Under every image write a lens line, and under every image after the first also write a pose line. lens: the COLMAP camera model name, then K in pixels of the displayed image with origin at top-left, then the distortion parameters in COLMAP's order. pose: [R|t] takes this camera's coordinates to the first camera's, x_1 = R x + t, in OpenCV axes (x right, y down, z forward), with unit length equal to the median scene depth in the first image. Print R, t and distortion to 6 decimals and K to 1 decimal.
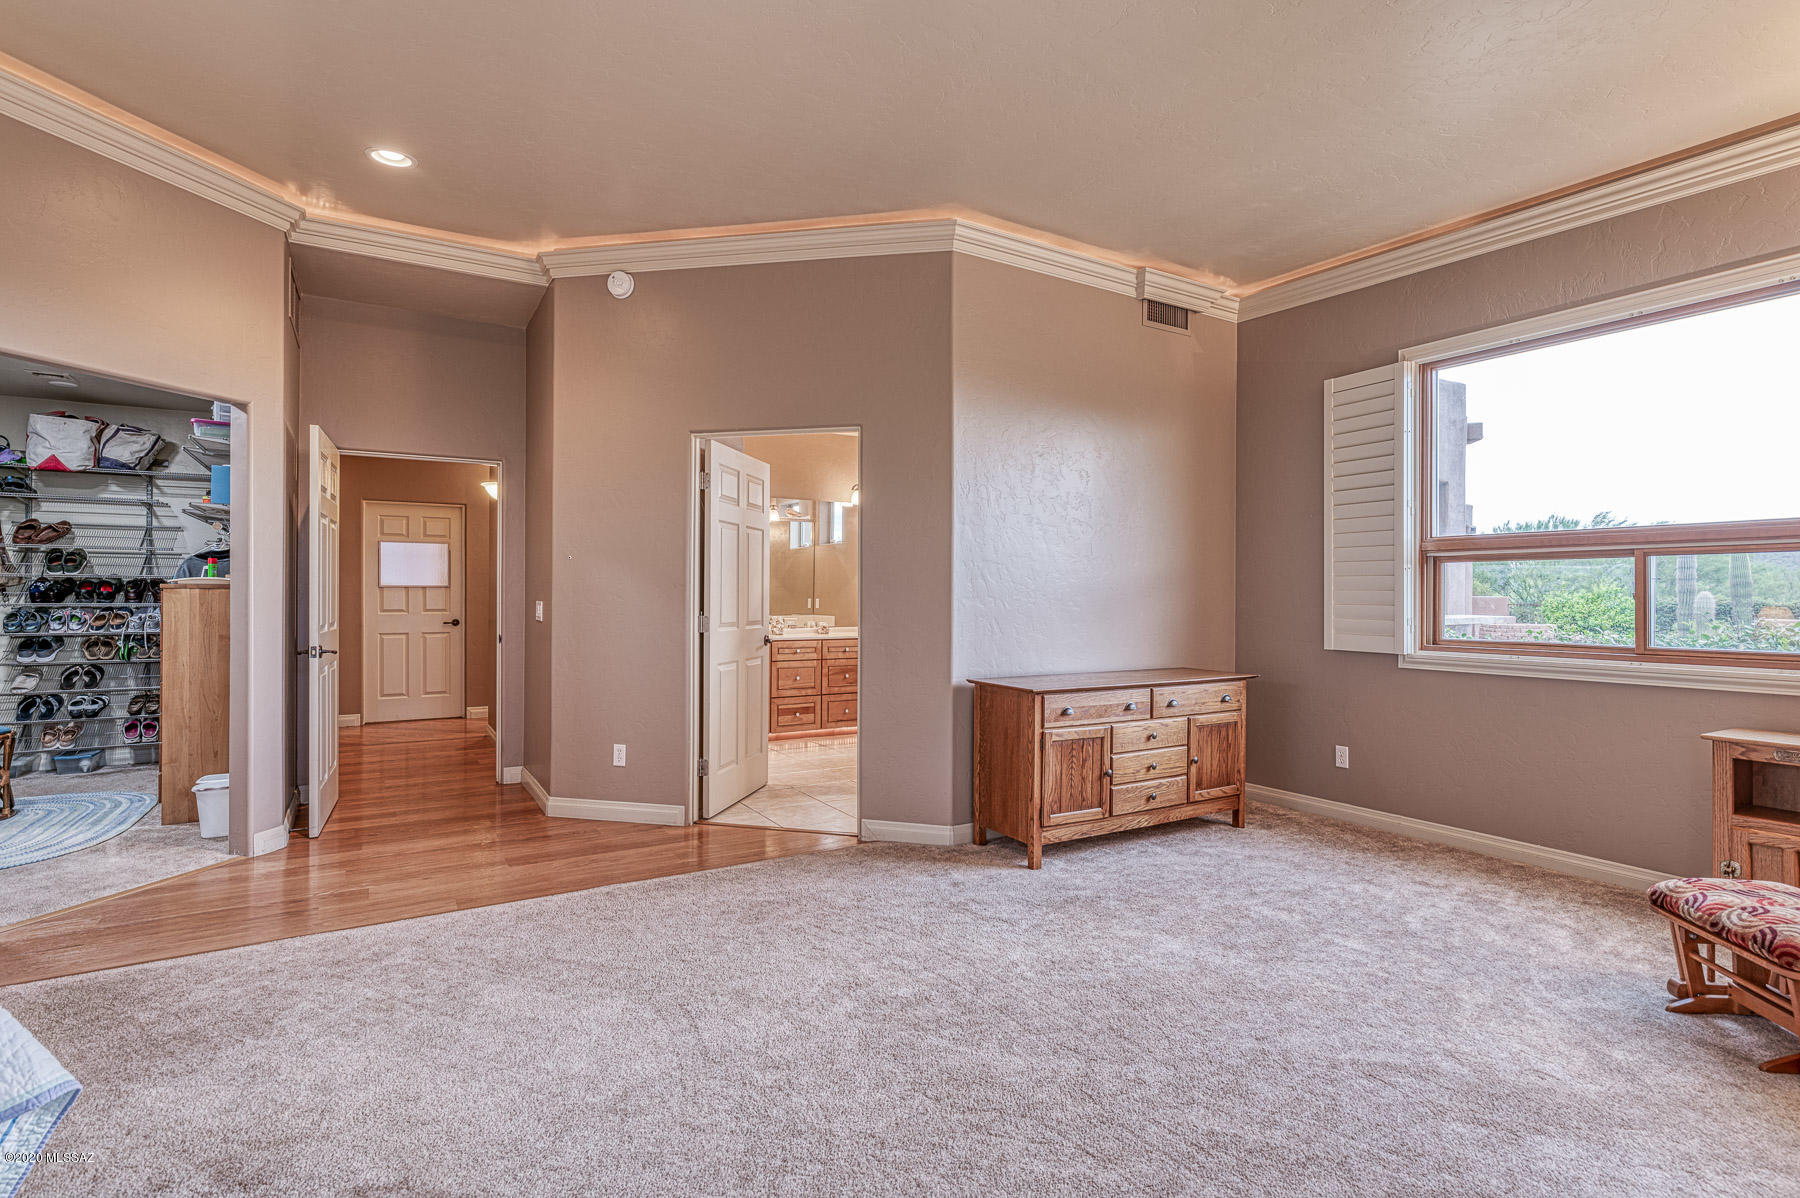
lens RADIAL K [[874.8, 0, 903.5], [0, 874.8, 600.5], [0, 0, 1]] dist [-0.003572, -0.000560]
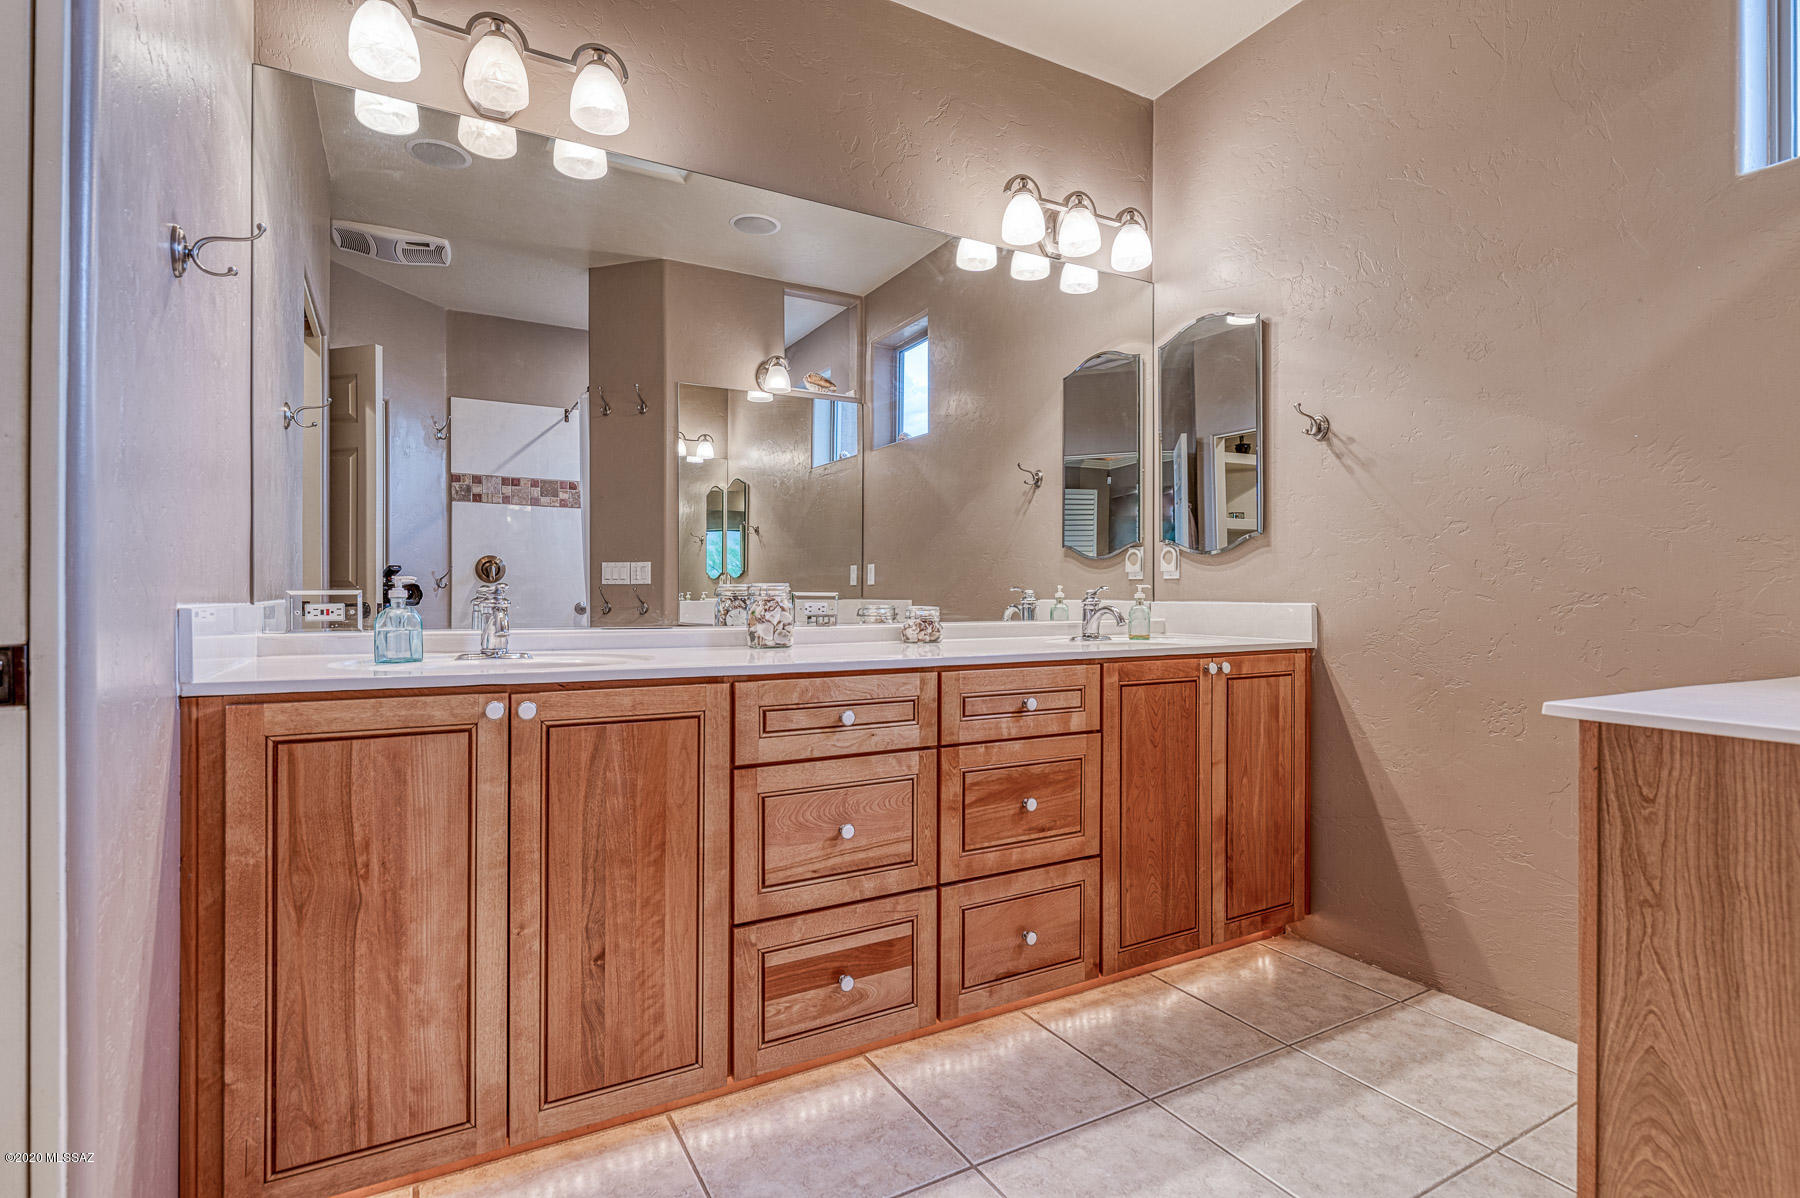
lens RADIAL K [[874.8, 0, 897.5], [0, 874.8, 597.7], [0, 0, 1]] dist [-0.003572, -0.000560]
pose [[0.999371, -0.010008, -0.034032, -0.095534], [0.009888, 0.999944, -0.003694, 0.025078], [0.034067, 0.003355, 0.999414, 0.741860]]
